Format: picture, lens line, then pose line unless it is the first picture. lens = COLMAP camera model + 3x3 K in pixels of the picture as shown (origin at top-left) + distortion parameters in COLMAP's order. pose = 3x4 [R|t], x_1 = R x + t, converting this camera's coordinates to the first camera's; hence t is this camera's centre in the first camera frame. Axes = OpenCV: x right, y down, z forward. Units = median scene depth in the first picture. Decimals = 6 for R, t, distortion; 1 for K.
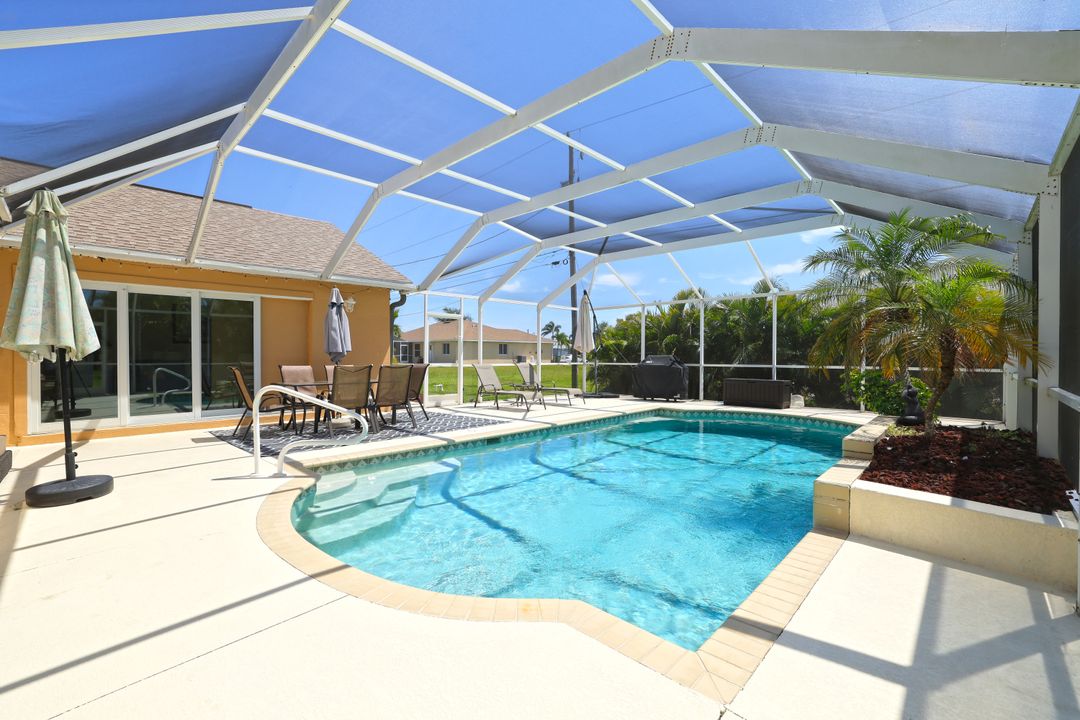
lens RADIAL K [[463.9, 0, 540.0], [0, 463.9, 360.0], [0, 0, 1]] dist [-0.001377, -0.000139]
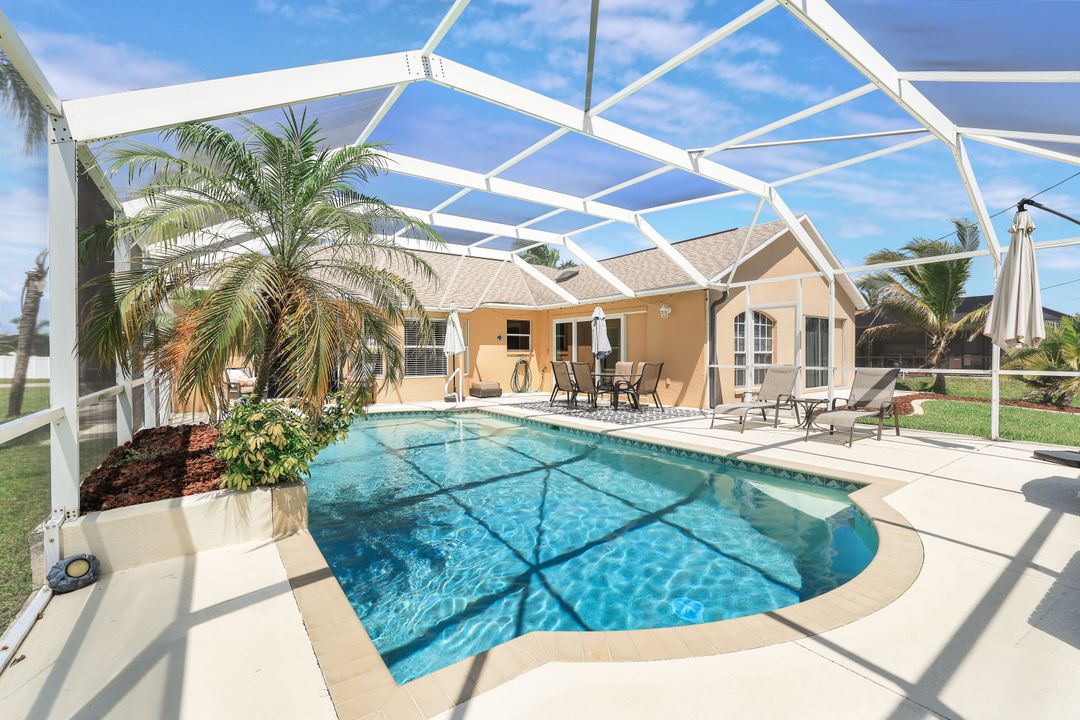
lens RADIAL K [[463.9, 0, 540.0], [0, 463.9, 360.0], [0, 0, 1]] dist [-0.001377, -0.000139]
pose [[-0.182756, 0.007213, -0.983132, 1.054137], [-0.007981, 0.999929, 0.008820, -0.004534], [0.983126, 0.009458, -0.182686, 1.234548]]
